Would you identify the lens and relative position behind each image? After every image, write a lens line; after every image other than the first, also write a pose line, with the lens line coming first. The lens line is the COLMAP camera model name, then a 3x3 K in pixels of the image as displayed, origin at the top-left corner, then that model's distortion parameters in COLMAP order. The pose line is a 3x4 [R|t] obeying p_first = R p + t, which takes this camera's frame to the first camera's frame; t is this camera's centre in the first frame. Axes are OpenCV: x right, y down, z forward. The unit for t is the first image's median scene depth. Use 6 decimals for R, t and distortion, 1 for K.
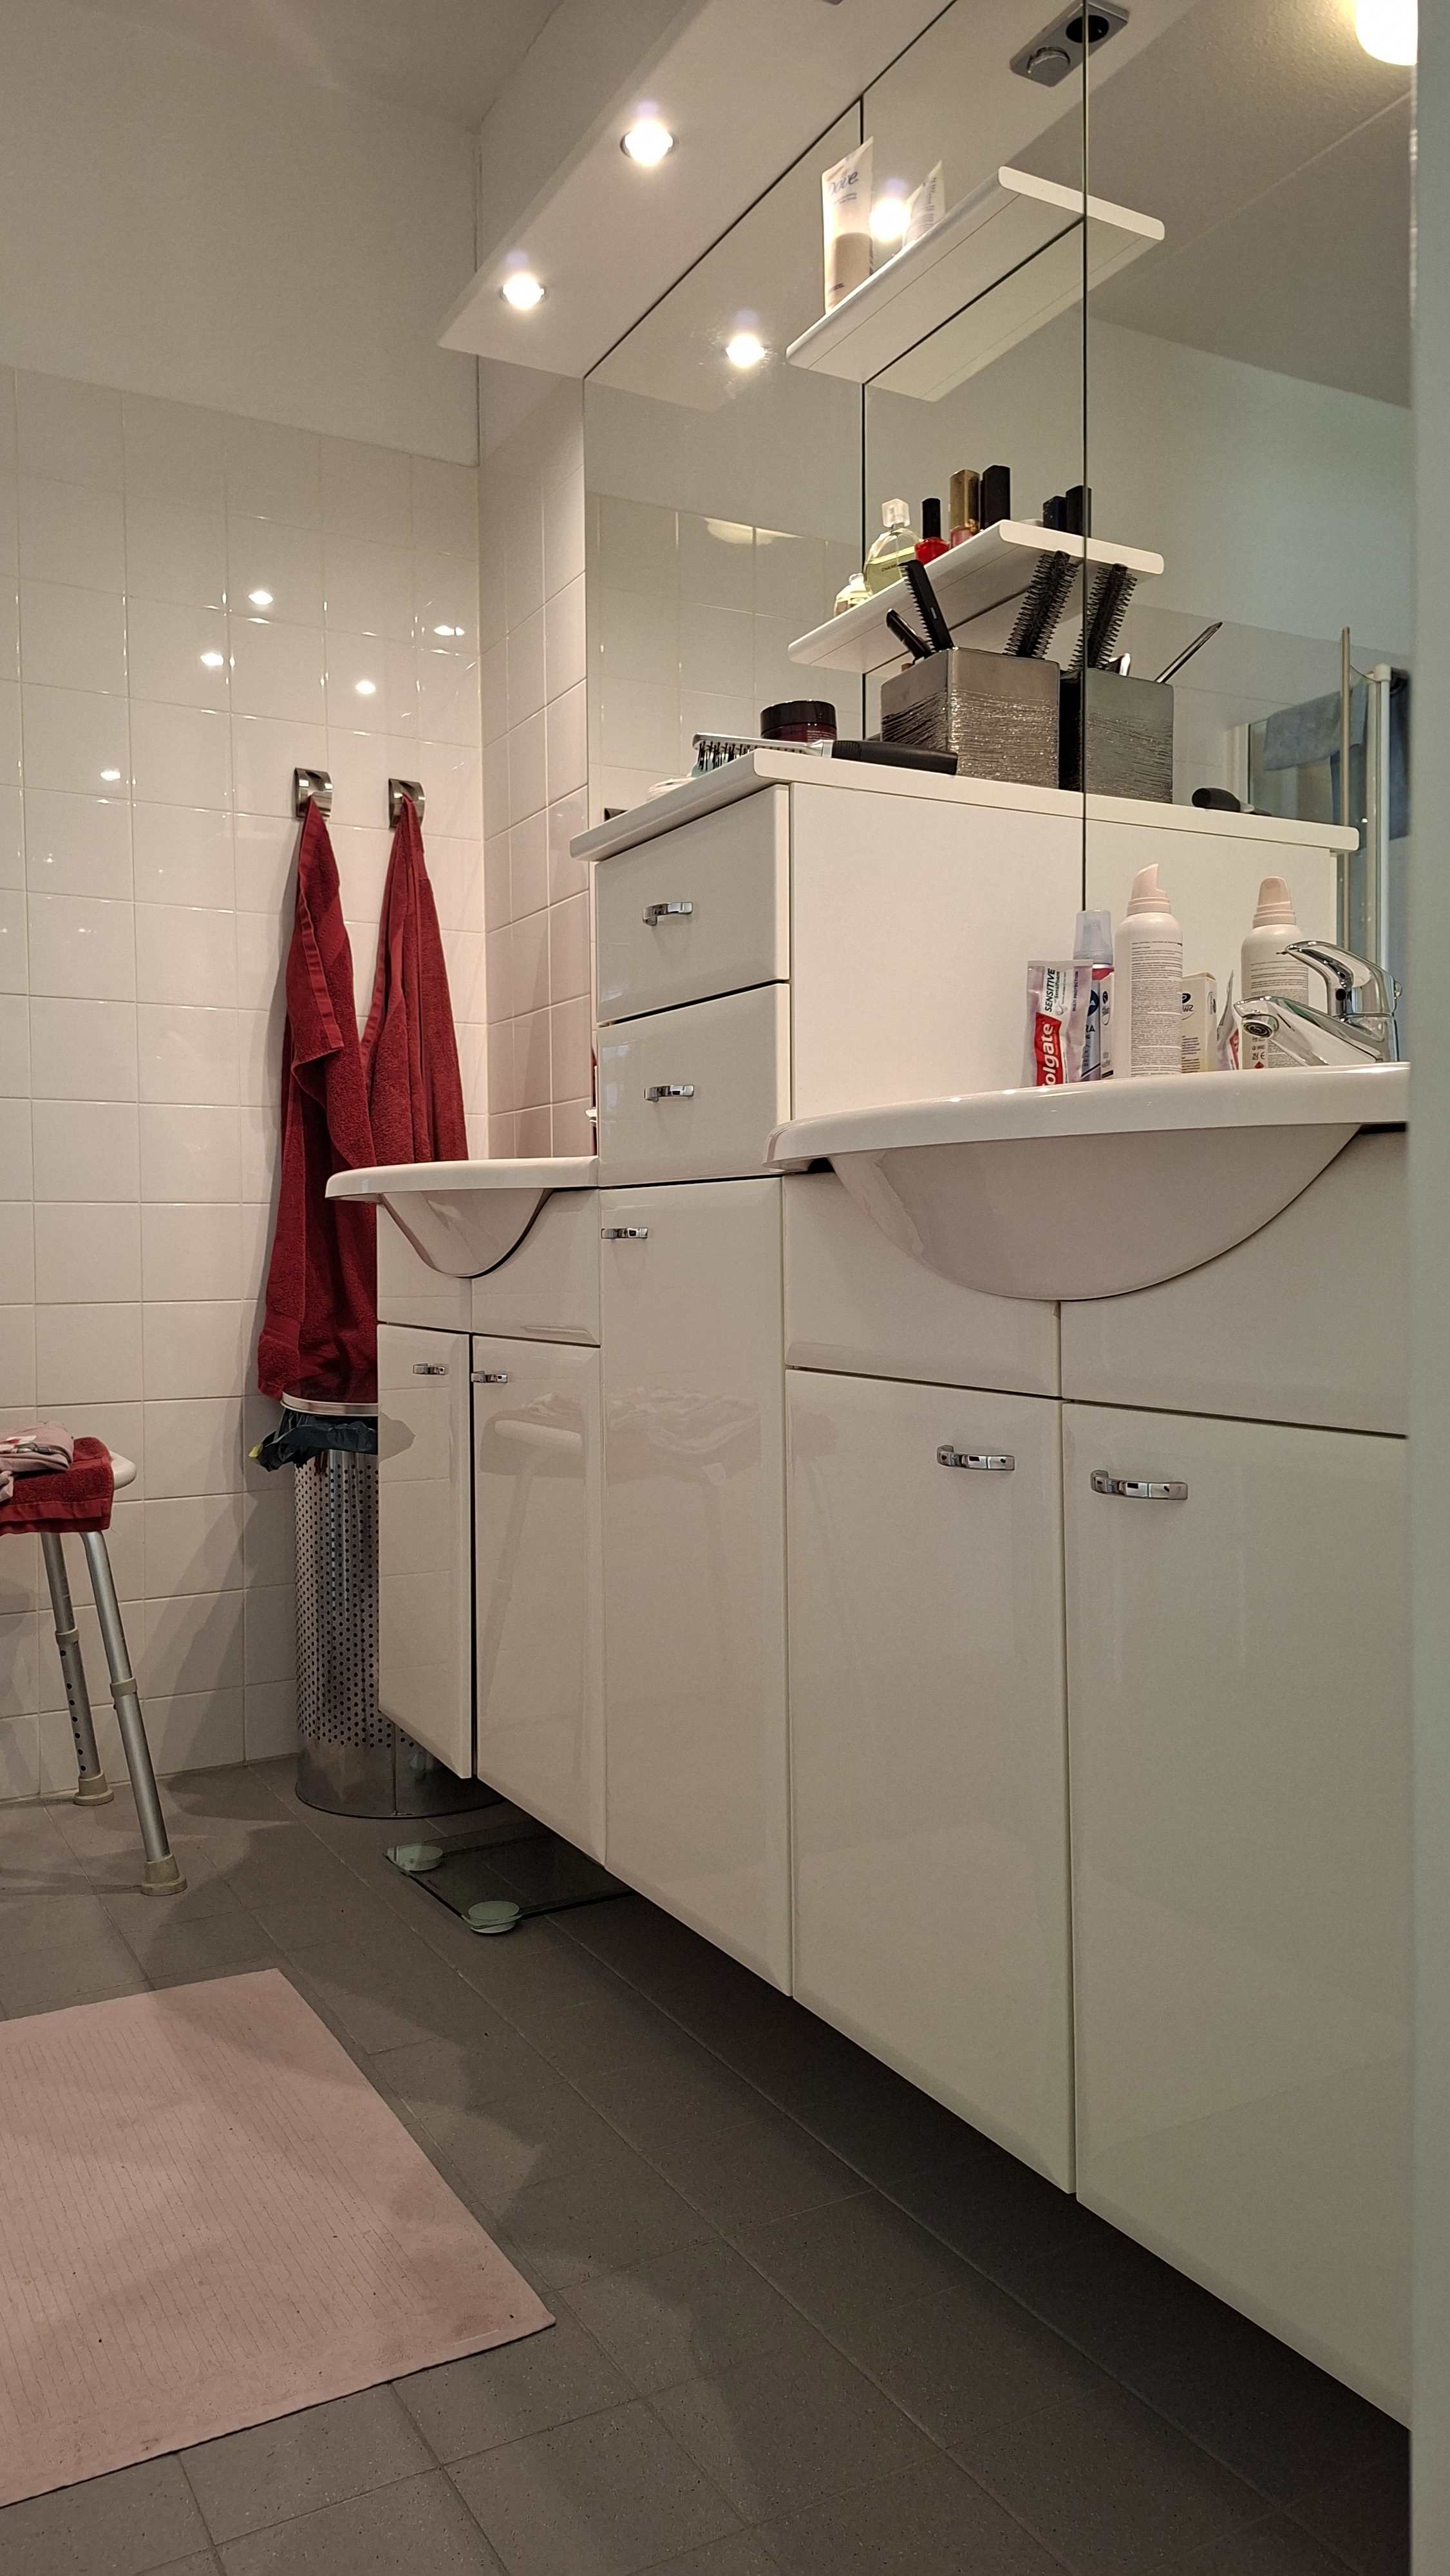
lens RADIAL K [[1797.9, 0, 725.0], [0, 1797.9, 1287.8], [0, 0, 1]] dist [-0.006852, -0.003170]
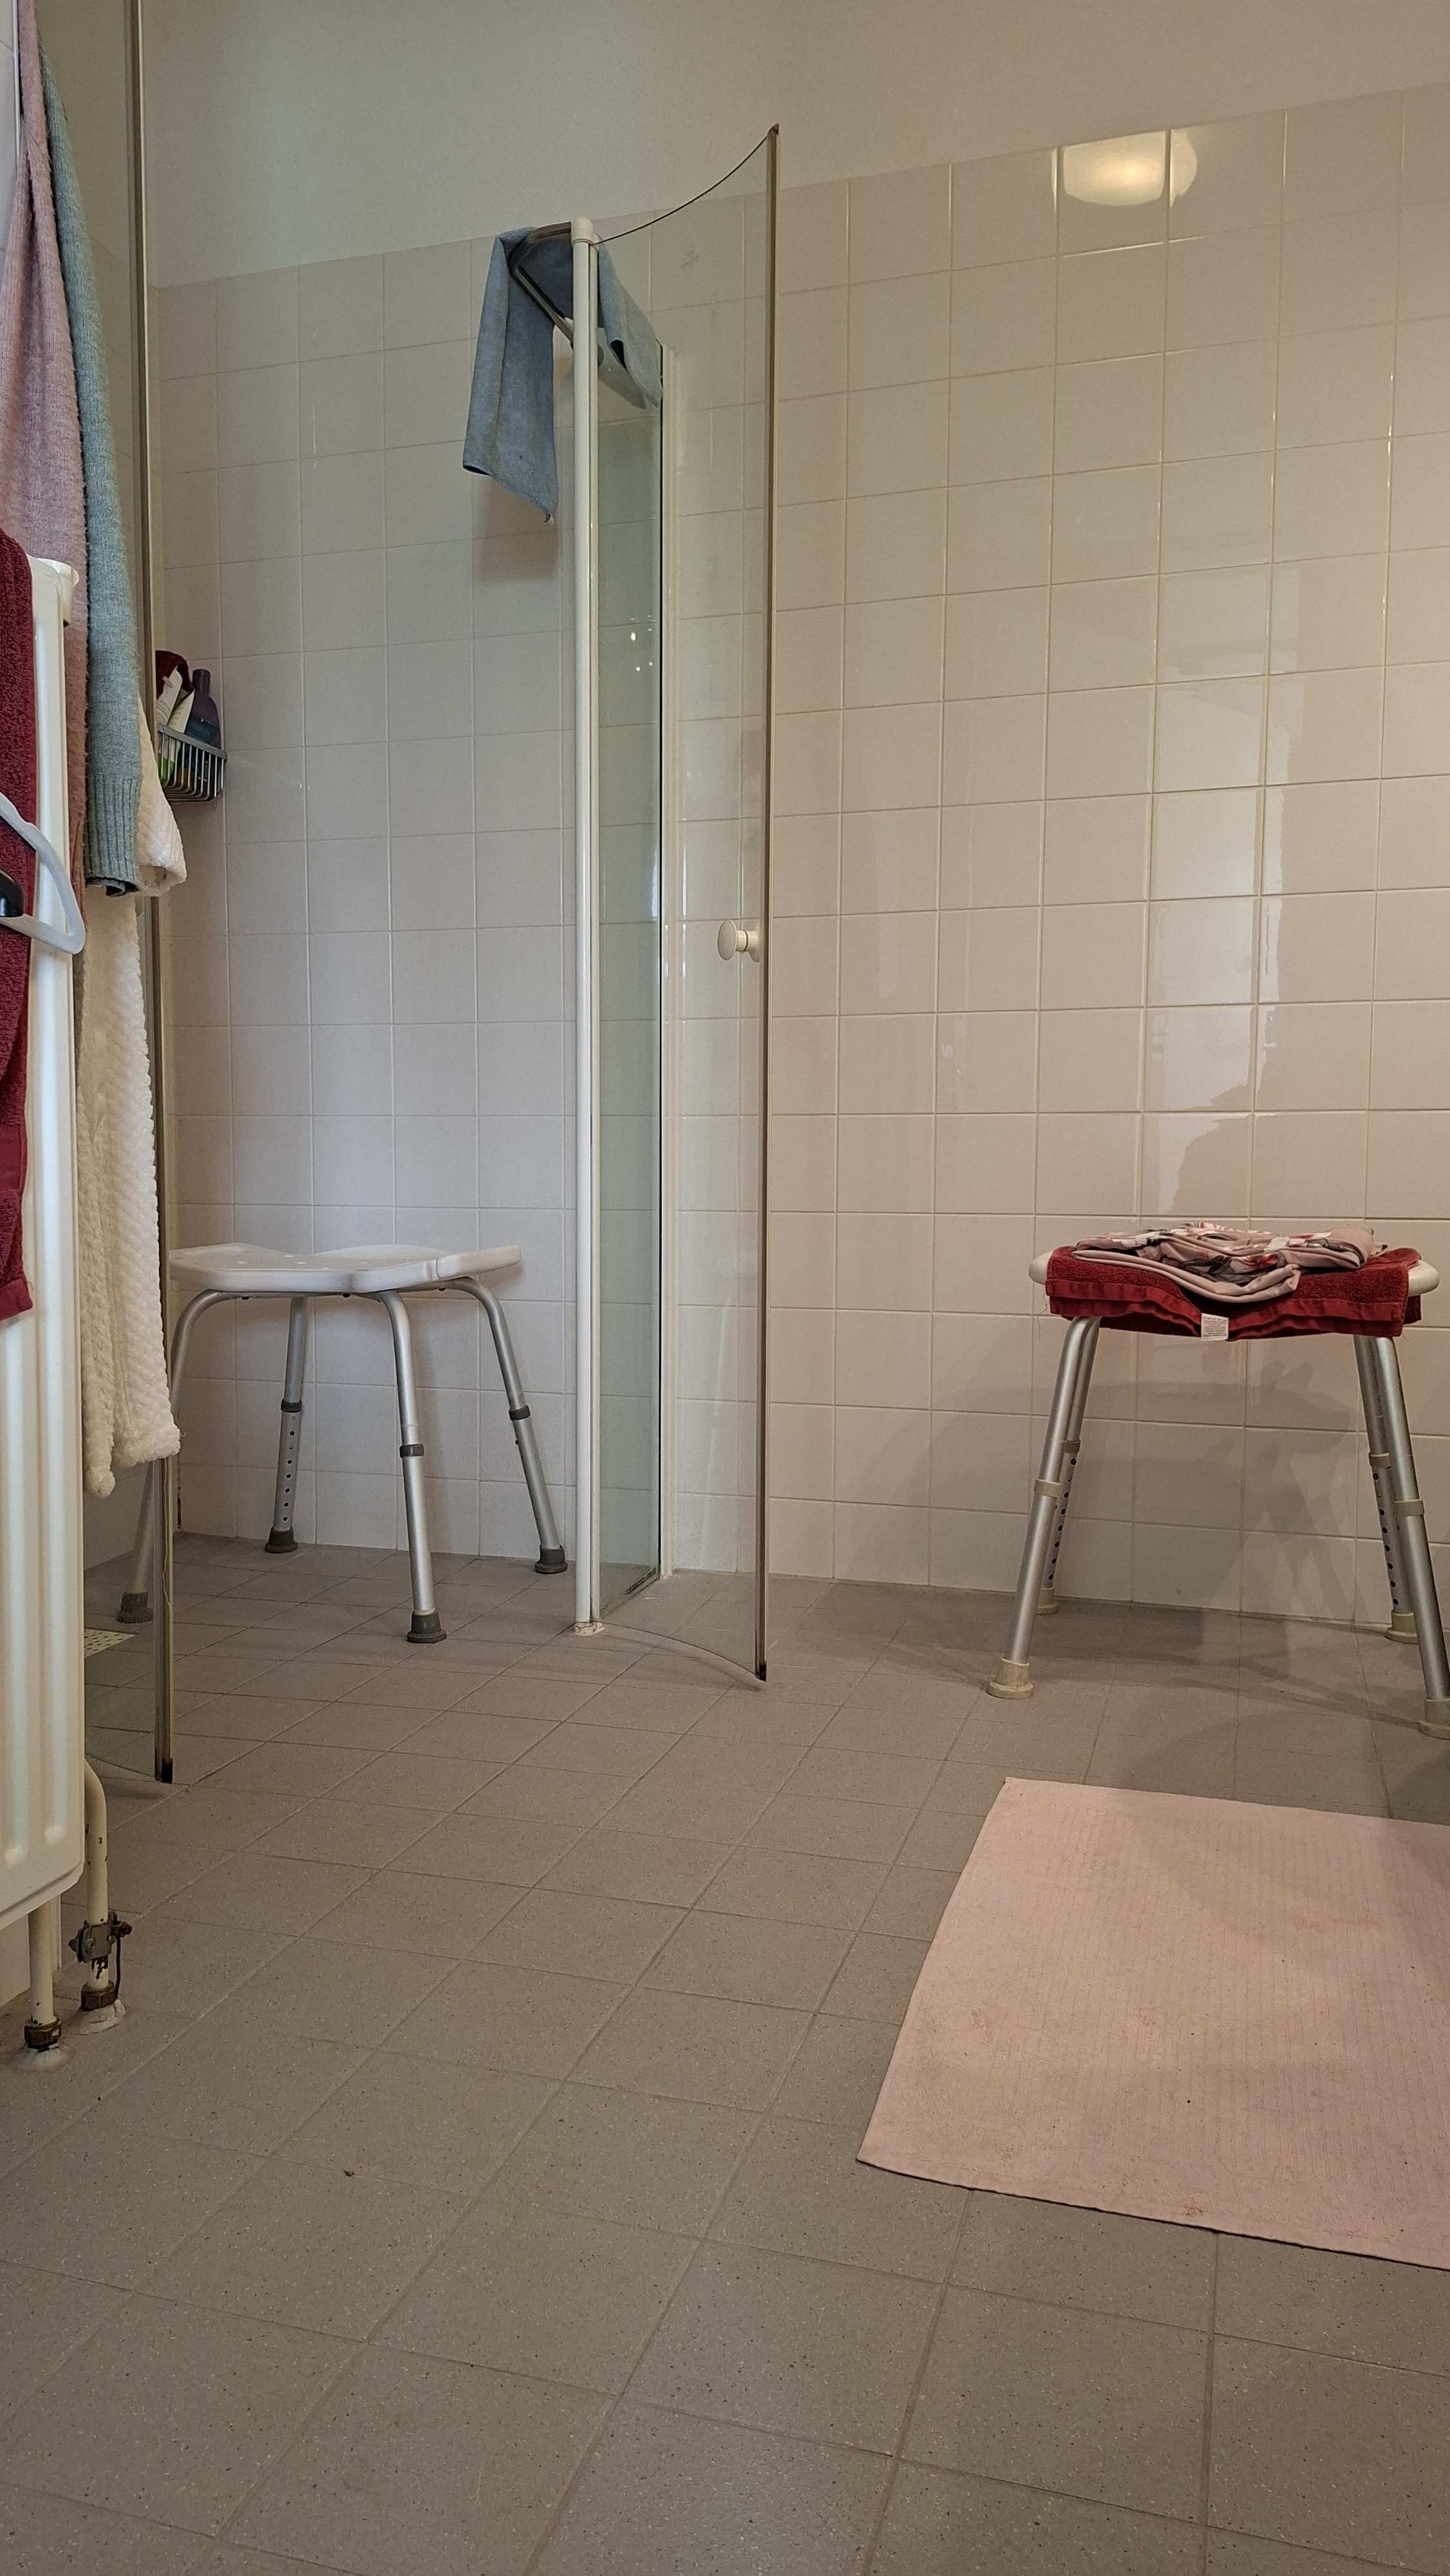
lens RADIAL K [[1797.9, 0, 727.7], [0, 1797.9, 1284.3], [0, 0, 1]] dist [-0.006852, -0.003170]
pose [[0.697255, 0.065780, -0.713799, 0.079820], [-0.030009, 0.997586, 0.062618, 0.059923], [0.716195, -0.022240, 0.697546, 0.098660]]
